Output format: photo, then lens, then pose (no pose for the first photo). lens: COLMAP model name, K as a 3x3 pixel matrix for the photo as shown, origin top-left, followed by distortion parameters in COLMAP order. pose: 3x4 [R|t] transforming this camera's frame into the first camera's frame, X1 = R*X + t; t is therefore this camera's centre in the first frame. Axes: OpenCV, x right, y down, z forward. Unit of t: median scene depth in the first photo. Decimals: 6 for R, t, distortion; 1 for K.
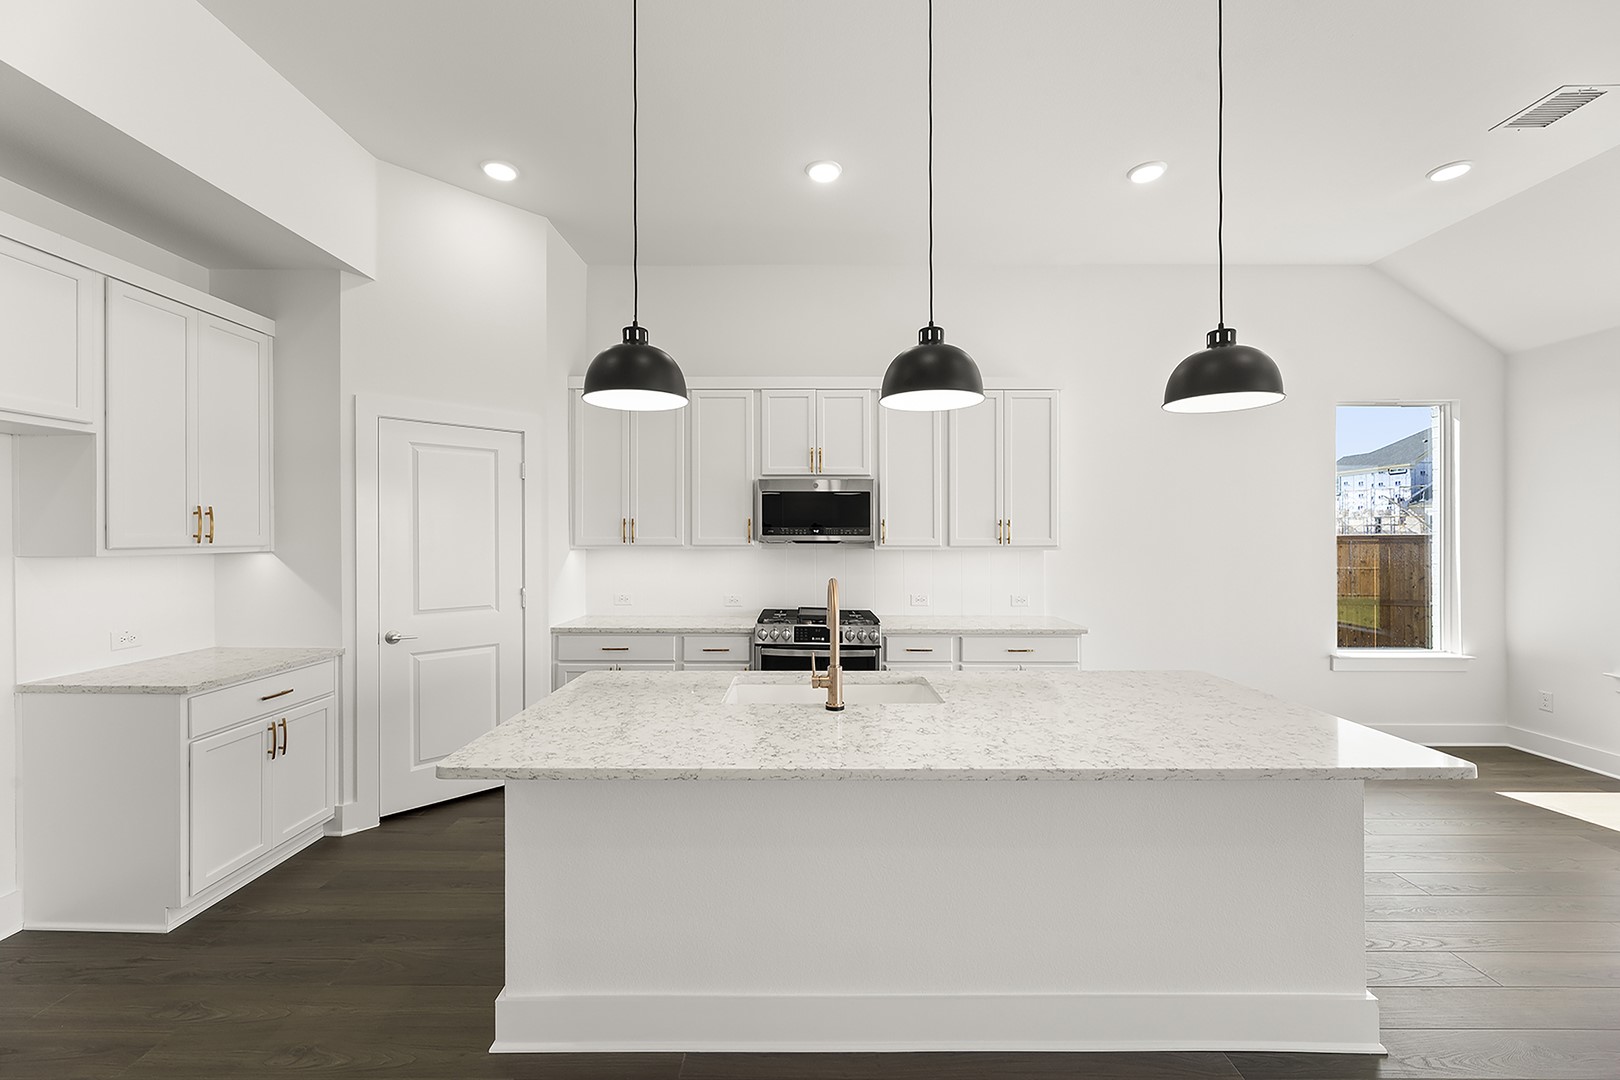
lens RADIAL K [[659.3, 0, 808.1], [0, 659.3, 552.1], [0, 0, 1]] dist [-0.000027, -0.000613]
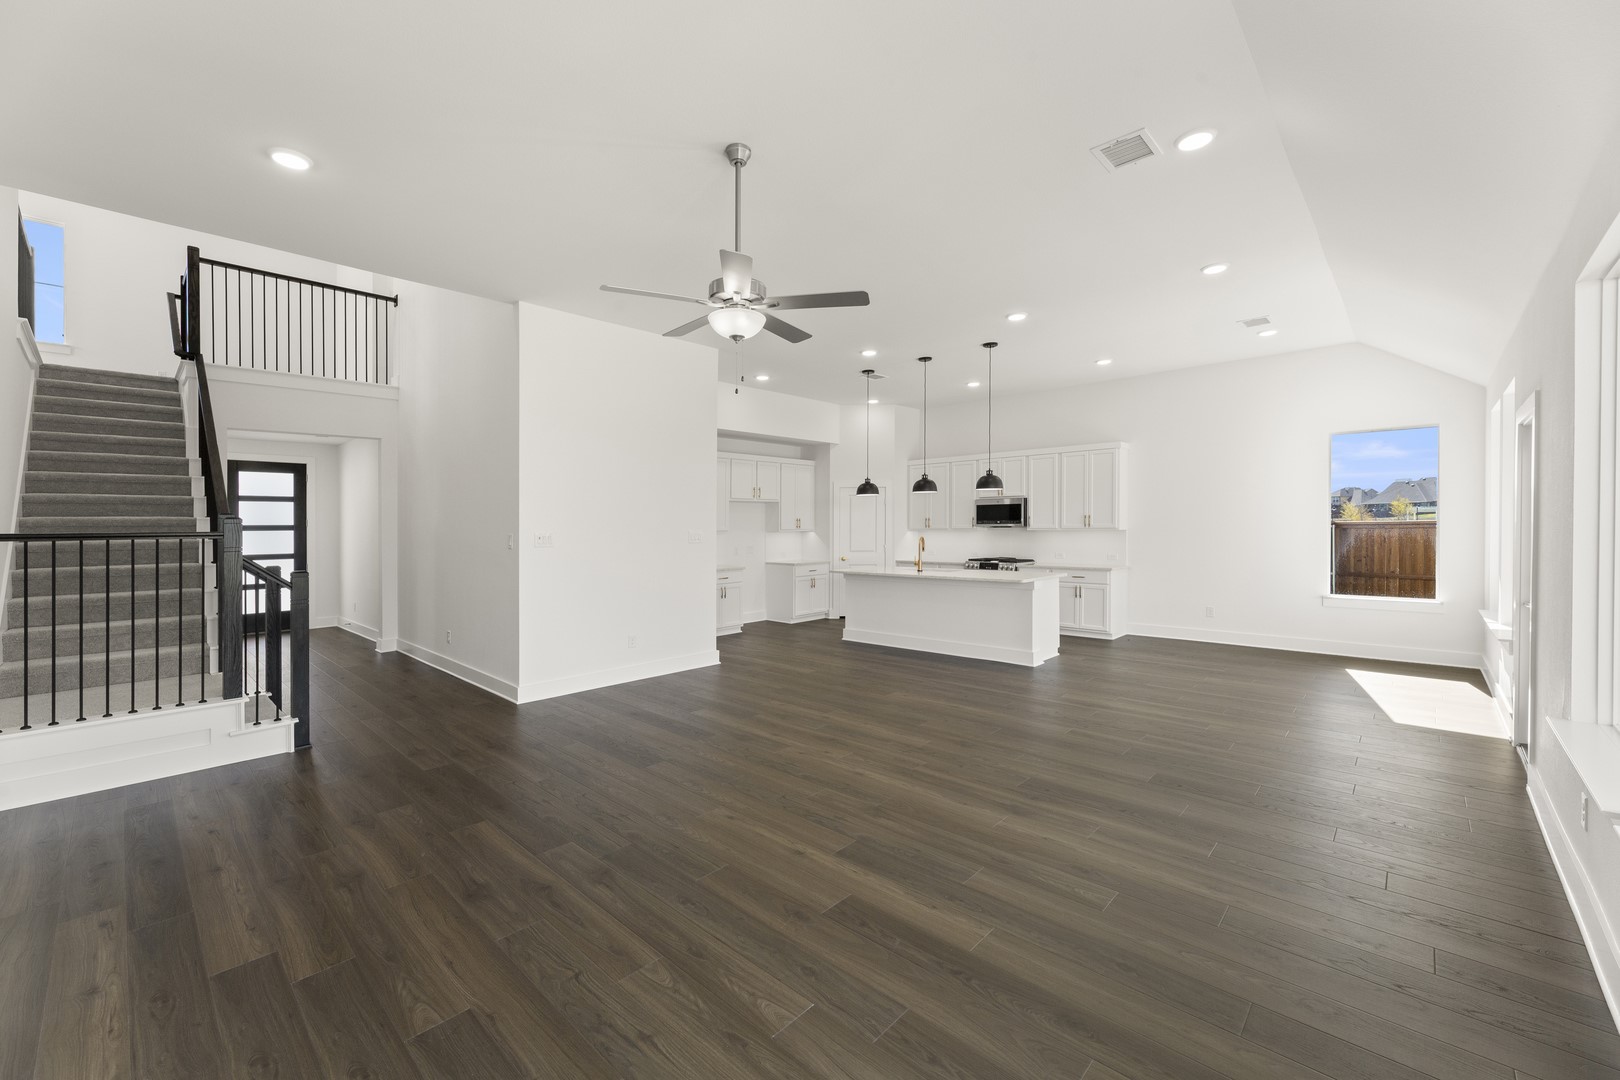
lens RADIAL K [[659.3, 0, 807.1], [0, 659.3, 535.7], [0, 0, 1]] dist [-0.000027, -0.000613]
pose [[0.736685, 0.001314, -0.676235, 1.363285], [-0.002958, 0.999995, -0.001279, 0.025578], [0.676230, 0.002943, 0.736685, -1.422984]]
